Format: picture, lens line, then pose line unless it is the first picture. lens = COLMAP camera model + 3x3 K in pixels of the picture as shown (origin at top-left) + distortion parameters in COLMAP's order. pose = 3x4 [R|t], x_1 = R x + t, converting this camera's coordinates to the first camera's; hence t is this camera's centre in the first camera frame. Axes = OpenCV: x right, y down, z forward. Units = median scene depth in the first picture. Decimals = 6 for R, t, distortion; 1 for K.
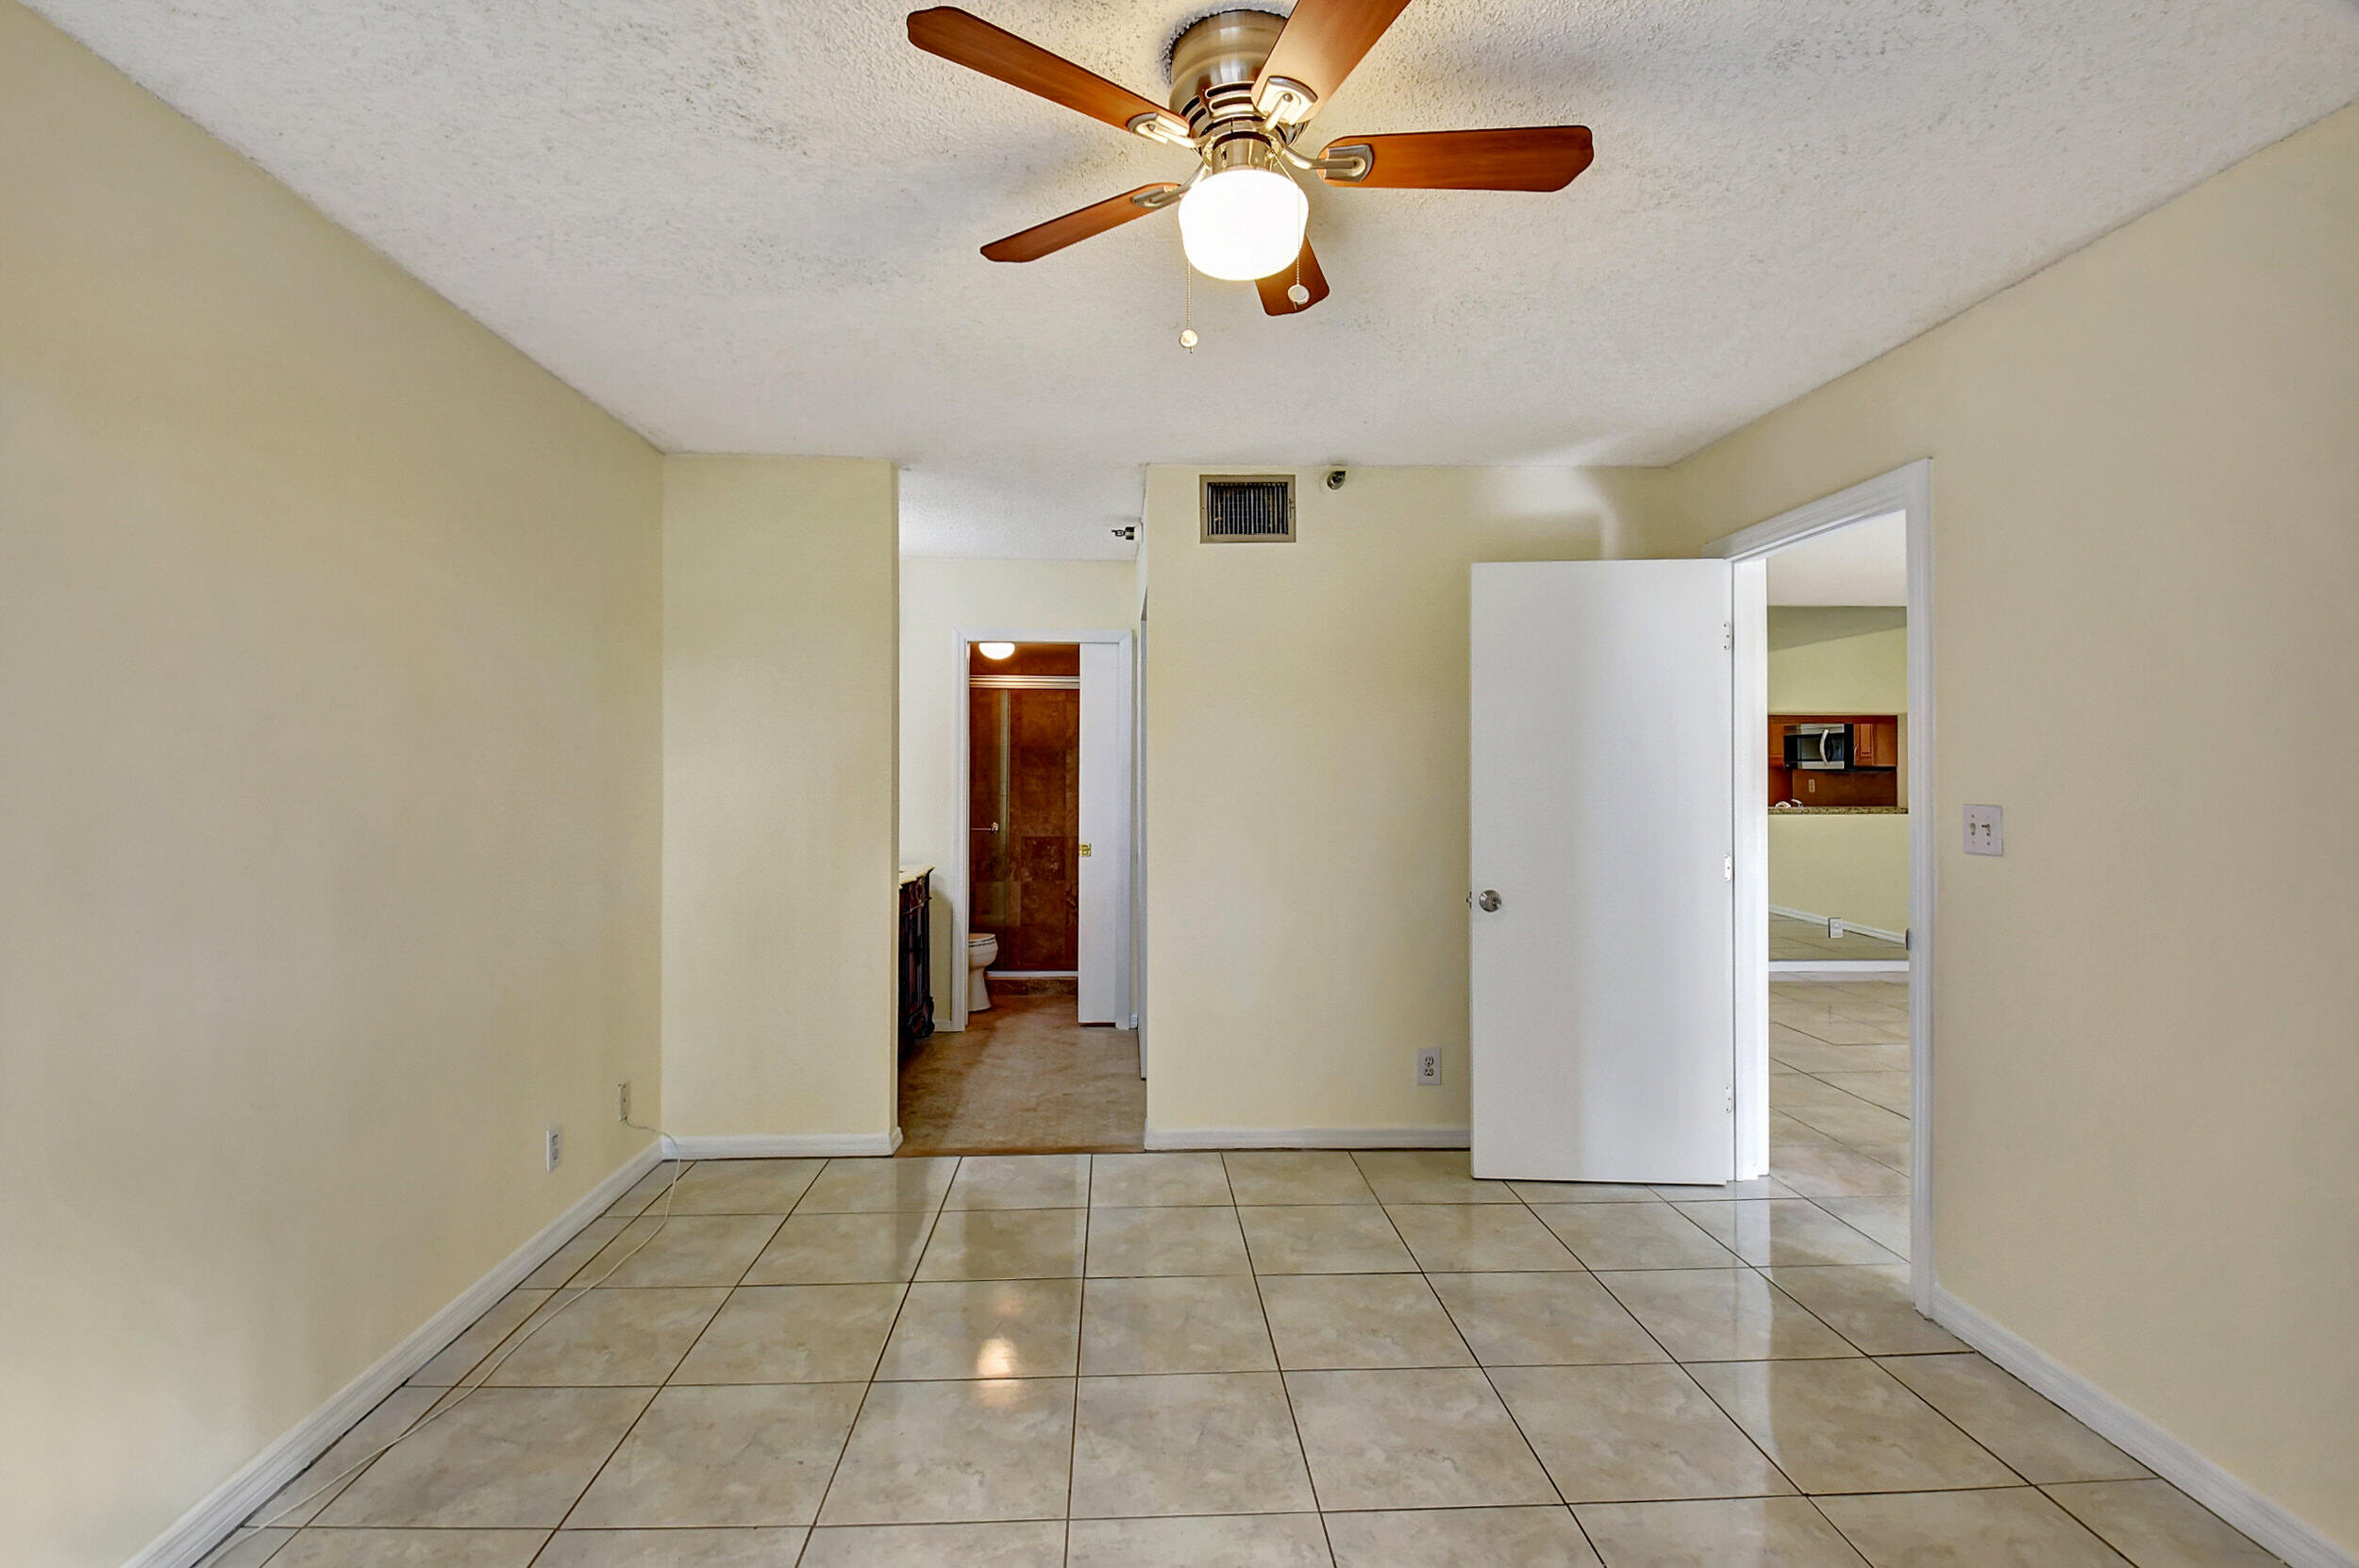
lens RADIAL K [[1080.8, 0, 1173.8], [0, 1080.8, 789.3], [0, 0, 1]] dist [-0.002463, -0.000773]
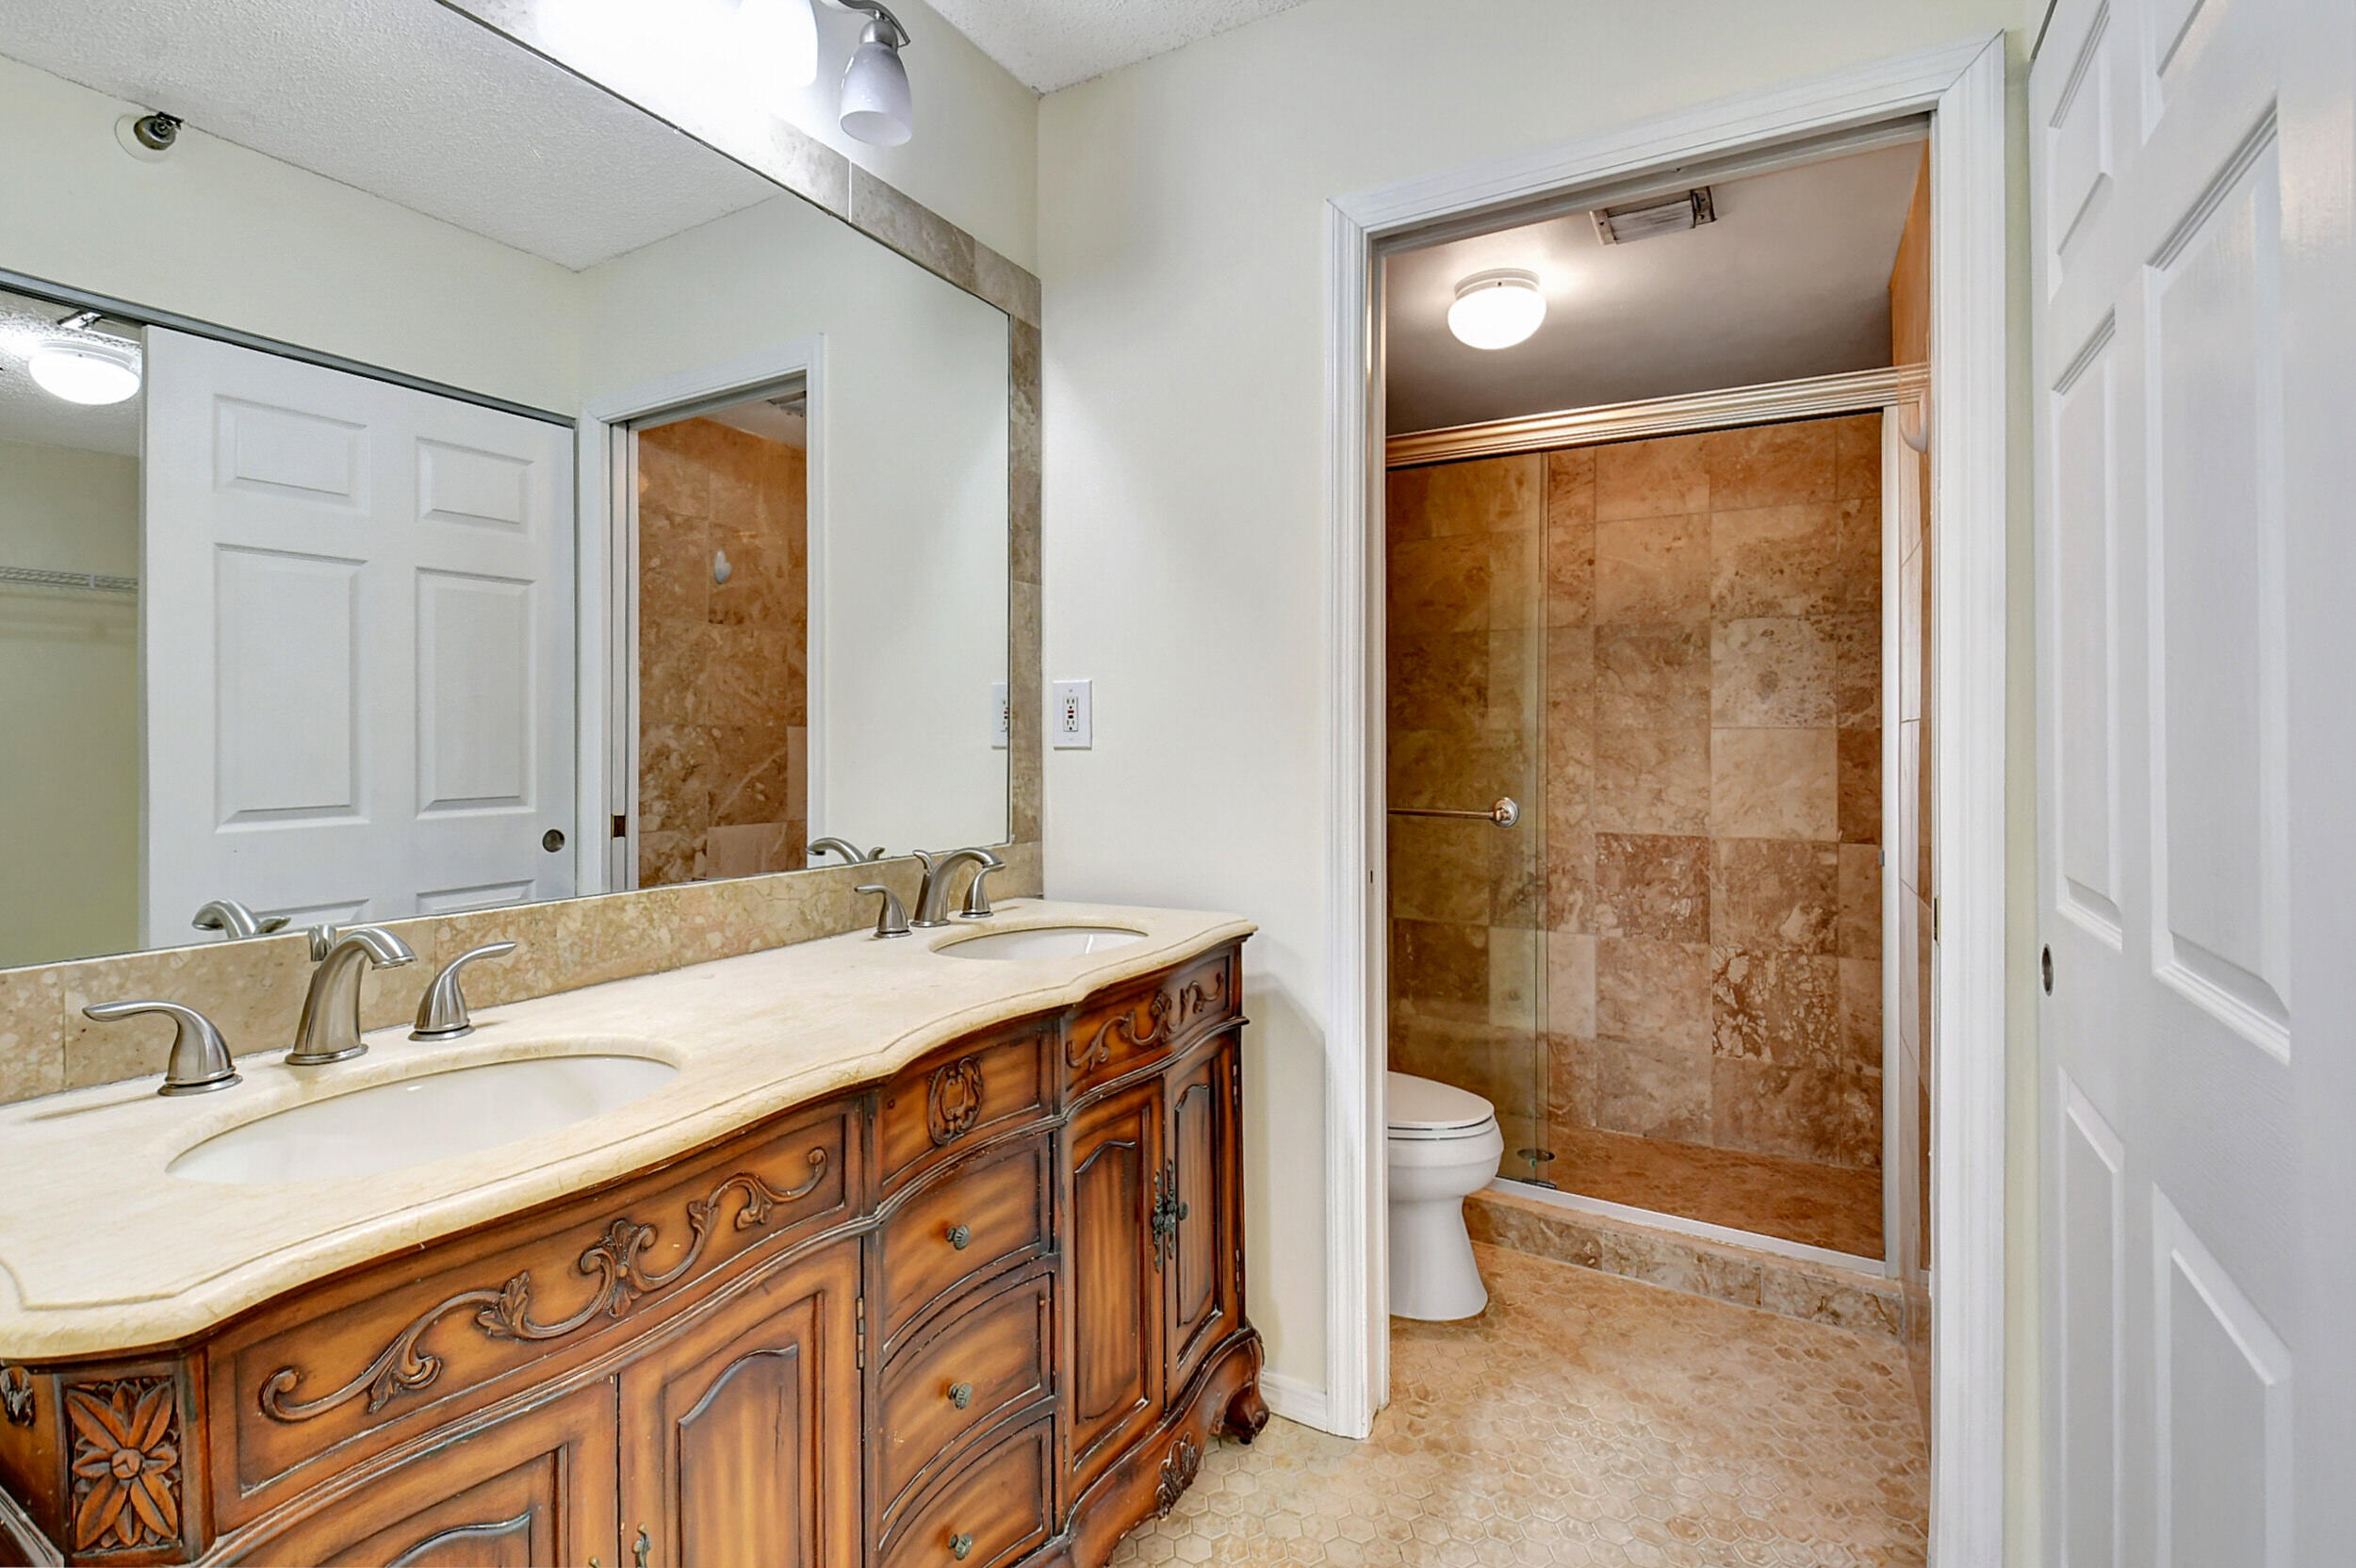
lens RADIAL K [[1082.2, 0, 1179.0], [0, 1082.2, 768.7], [0, 0, 1]] dist [0.012428, -0.015955]
pose [[0.851967, -0.007148, -0.523546, -0.063090], [0.002270, 0.999948, -0.009959, 0.025277], [0.523590, 0.007297, 0.851939, 0.614476]]
